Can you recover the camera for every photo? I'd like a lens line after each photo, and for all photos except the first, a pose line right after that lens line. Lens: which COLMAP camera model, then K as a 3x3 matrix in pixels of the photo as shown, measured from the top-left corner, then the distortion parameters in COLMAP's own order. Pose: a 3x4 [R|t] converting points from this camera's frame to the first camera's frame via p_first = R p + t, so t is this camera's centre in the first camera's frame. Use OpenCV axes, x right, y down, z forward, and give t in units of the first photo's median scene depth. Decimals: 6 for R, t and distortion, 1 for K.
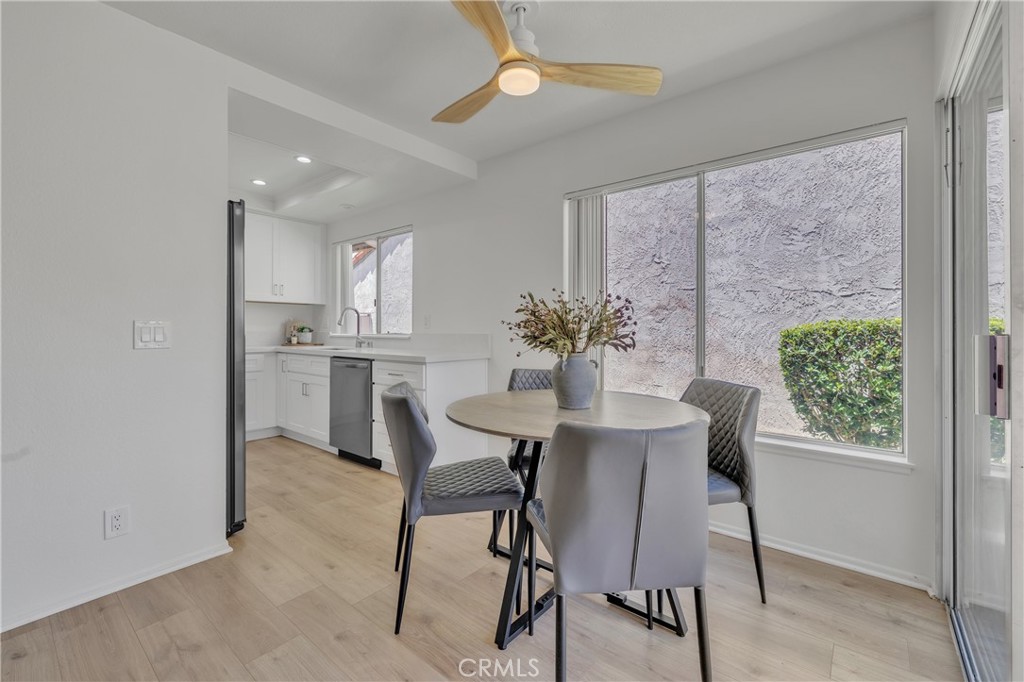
lens RADIAL K [[440.3, 0, 512.1], [0, 440.3, 324.7], [0, 0, 1]] dist [0.001517, 0.000199]
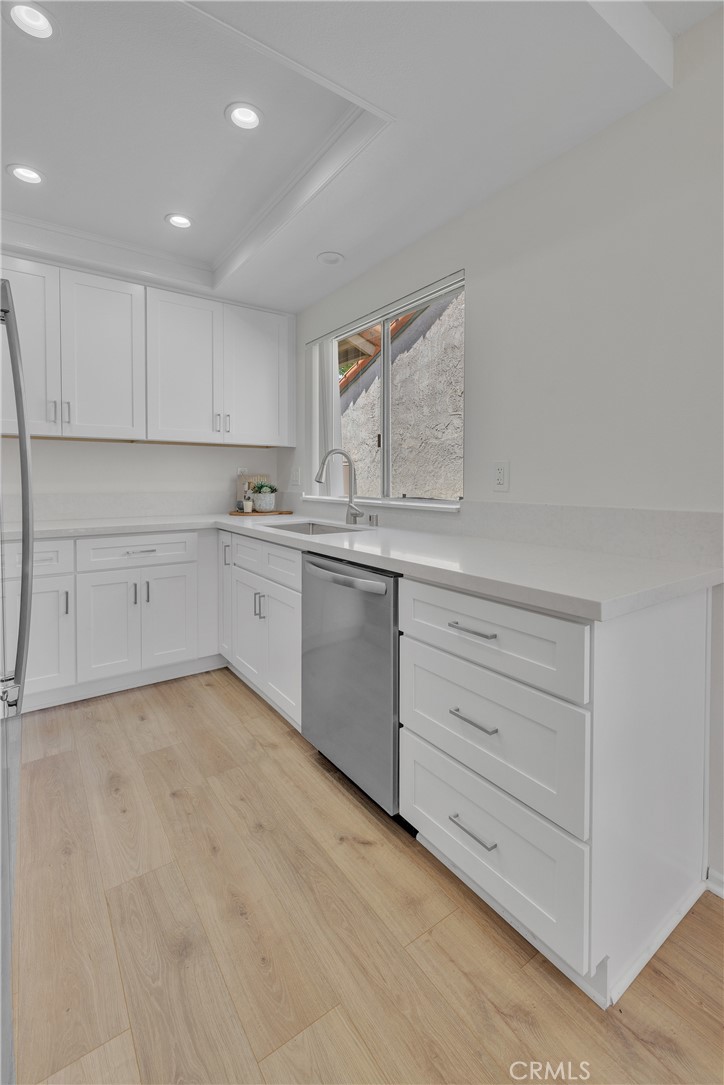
lens RADIAL K [[479.9, 0, 364.2], [0, 479.9, 488.4], [0, 0, 1]] dist [0.000775, 0.000394]
pose [[0.963953, 0.005574, -0.266015, -0.171574], [0.001520, 0.999649, 0.026455, -0.006815], [0.266070, -0.025906, 0.963606, 0.424494]]
